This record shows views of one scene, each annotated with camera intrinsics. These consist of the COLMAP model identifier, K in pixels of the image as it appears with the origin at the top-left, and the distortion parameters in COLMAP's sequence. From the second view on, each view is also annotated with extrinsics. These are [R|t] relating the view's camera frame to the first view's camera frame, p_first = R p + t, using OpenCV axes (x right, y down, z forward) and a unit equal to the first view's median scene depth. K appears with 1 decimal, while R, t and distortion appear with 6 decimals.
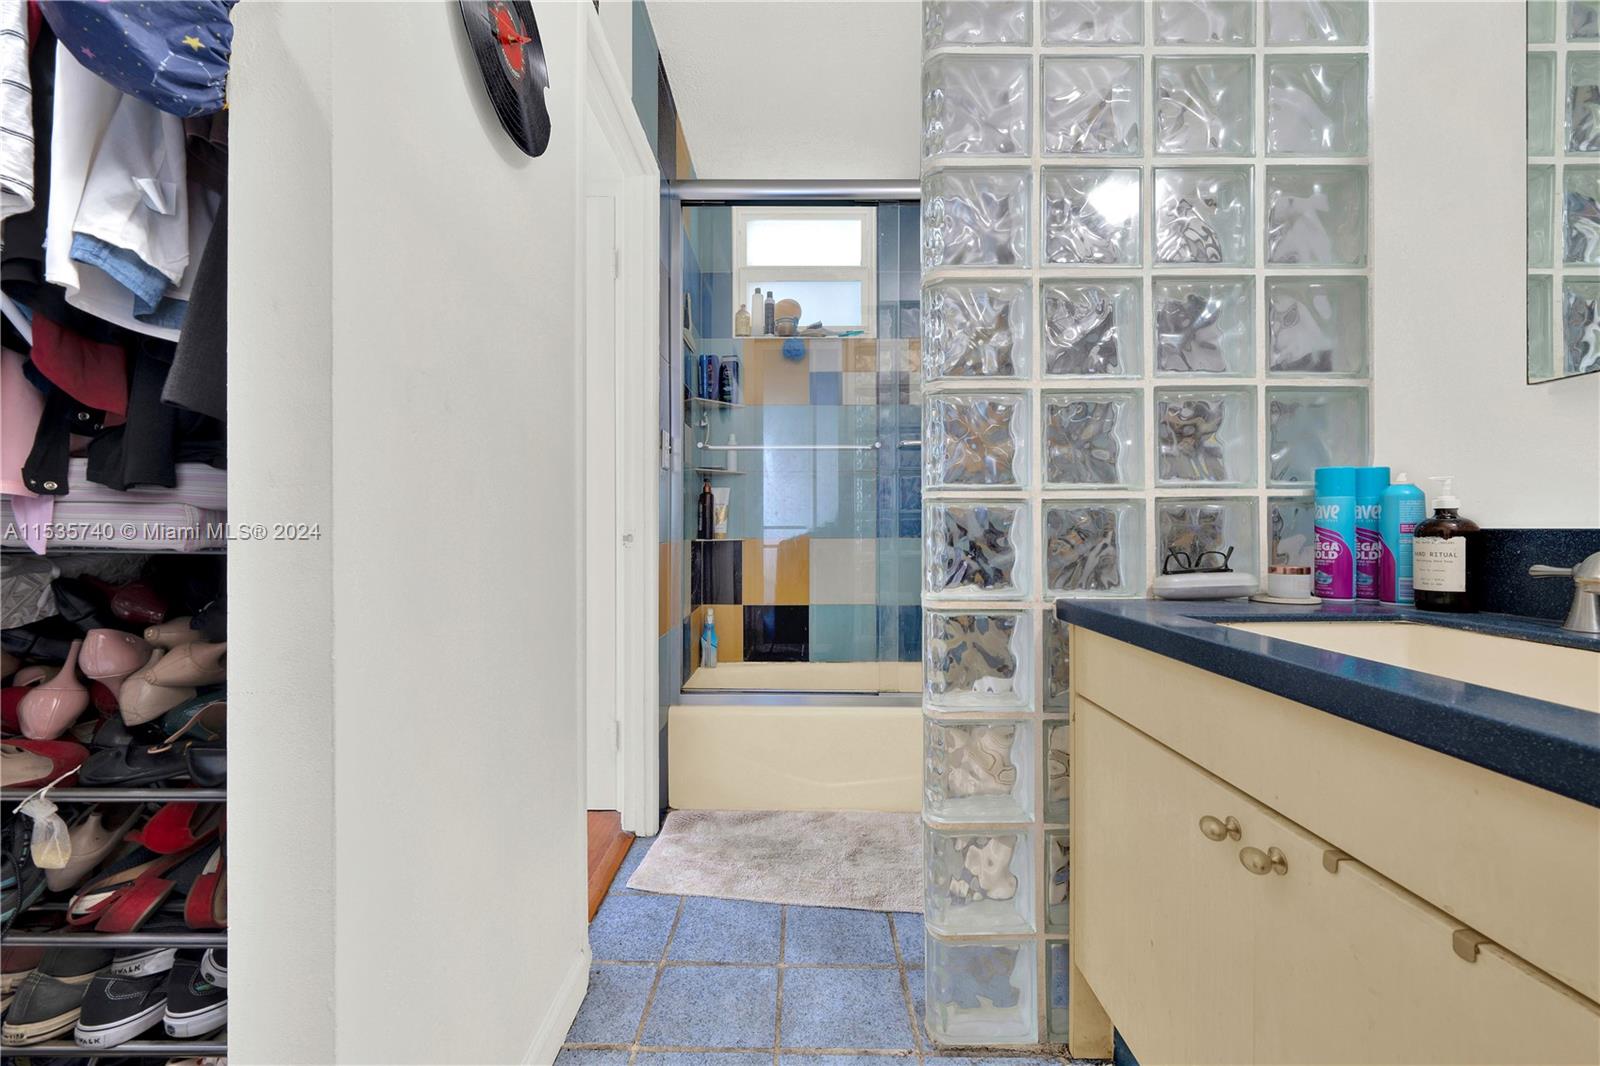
lens RADIAL K [[661.6, 0, 797.4], [0, 661.6, 533.2], [0, 0, 1]] dist [0.001152, 0.000146]
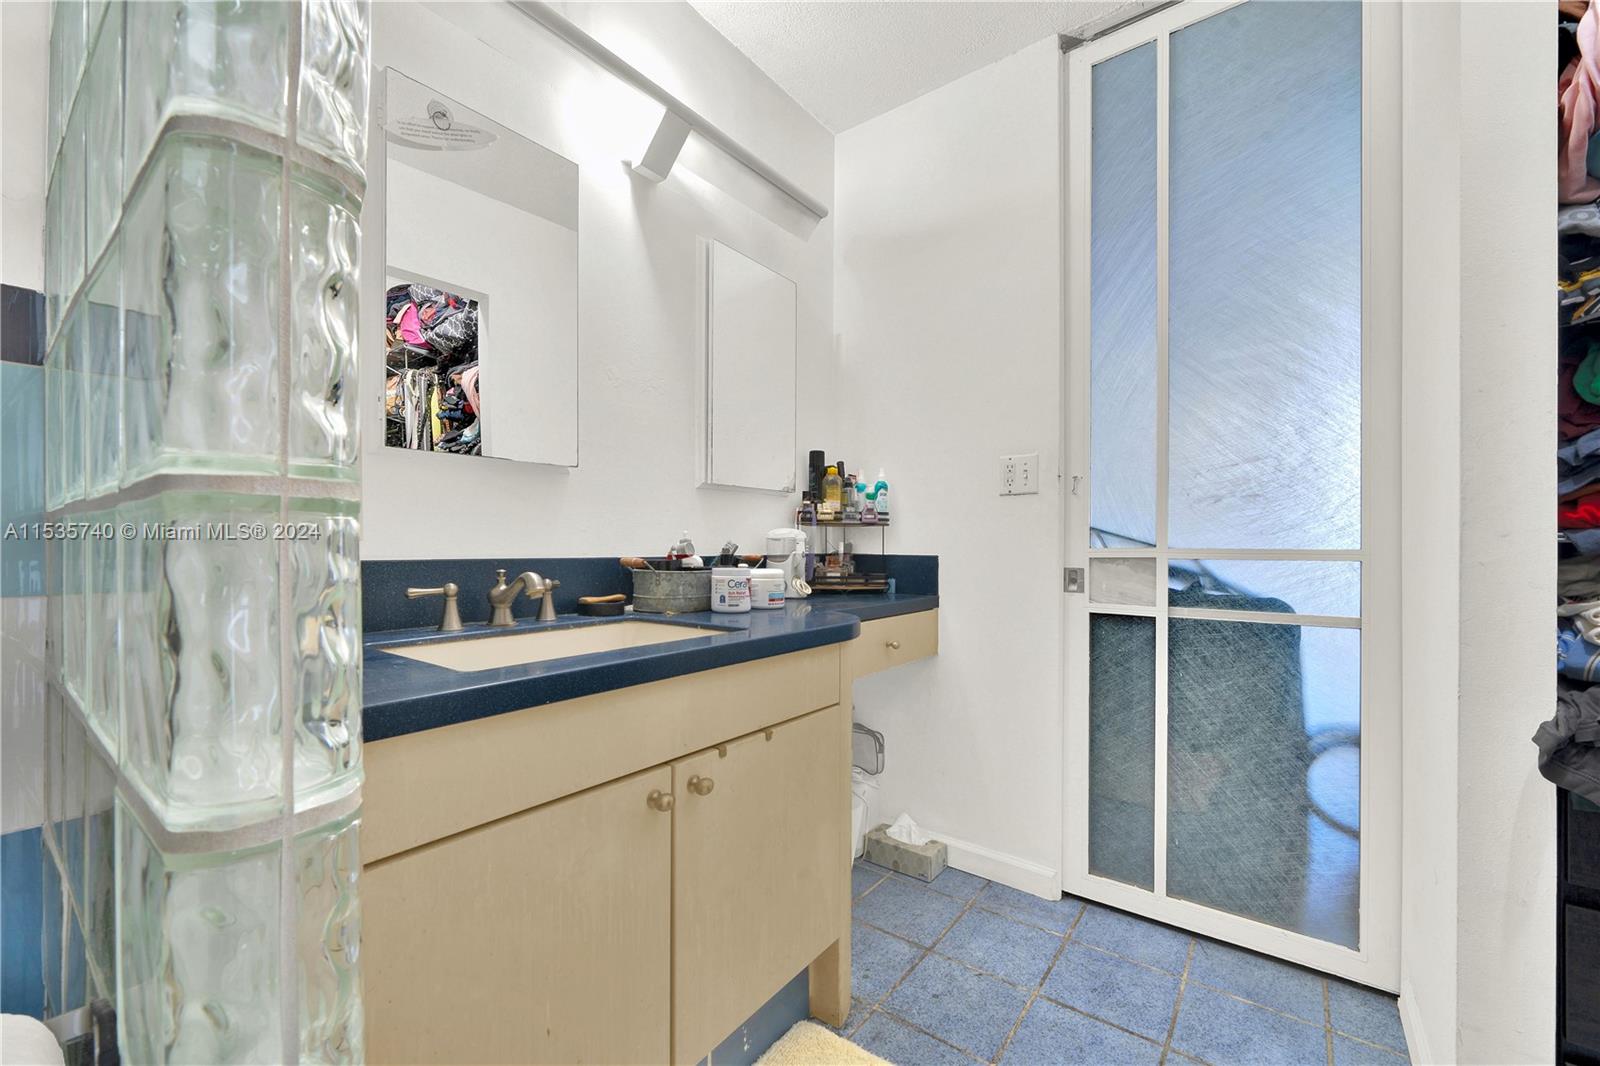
lens RADIAL K [[661.6, 0, 797.4], [0, 661.6, 533.2], [0, 0, 1]] dist [0.001152, 0.000146]
pose [[-0.792030, 0.001132, 0.610481, -0.316759], [-0.004742, 0.999957, -0.008007, -0.057434], [-0.610464, -0.009237, -0.791990, 1.673746]]
